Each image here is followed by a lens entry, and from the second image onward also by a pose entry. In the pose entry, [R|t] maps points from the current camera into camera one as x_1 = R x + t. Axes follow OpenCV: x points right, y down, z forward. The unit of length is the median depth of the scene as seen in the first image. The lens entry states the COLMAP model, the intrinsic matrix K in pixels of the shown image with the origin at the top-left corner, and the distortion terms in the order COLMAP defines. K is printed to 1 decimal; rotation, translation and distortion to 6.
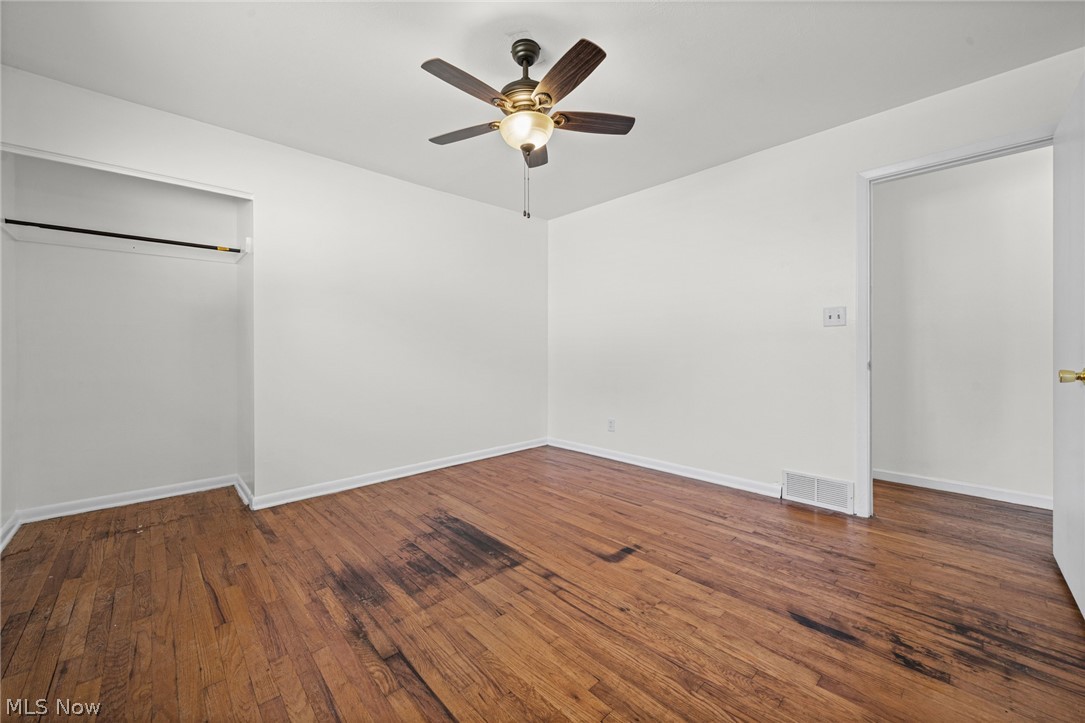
lens RADIAL K [[415.0, 0, 538.2], [0, 415.0, 355.6], [0, 0, 1]] dist [0.002073, -0.000136]
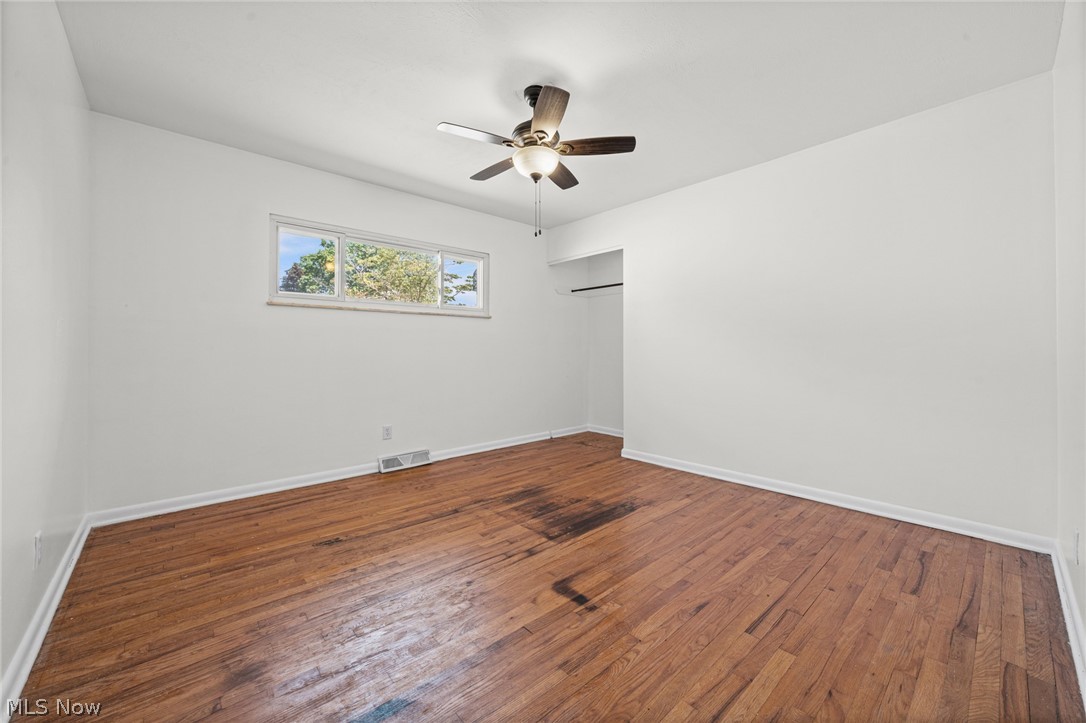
lens RADIAL K [[415.4, 0, 538.7], [0, 415.4, 355.6], [0, 0, 1]] dist [0.002073, -0.000136]
pose [[-0.016469, 0.015919, -0.999738, 1.029327], [-0.011542, 0.999804, 0.016111, -0.007433], [0.999798, 0.011805, -0.016282, 0.952664]]
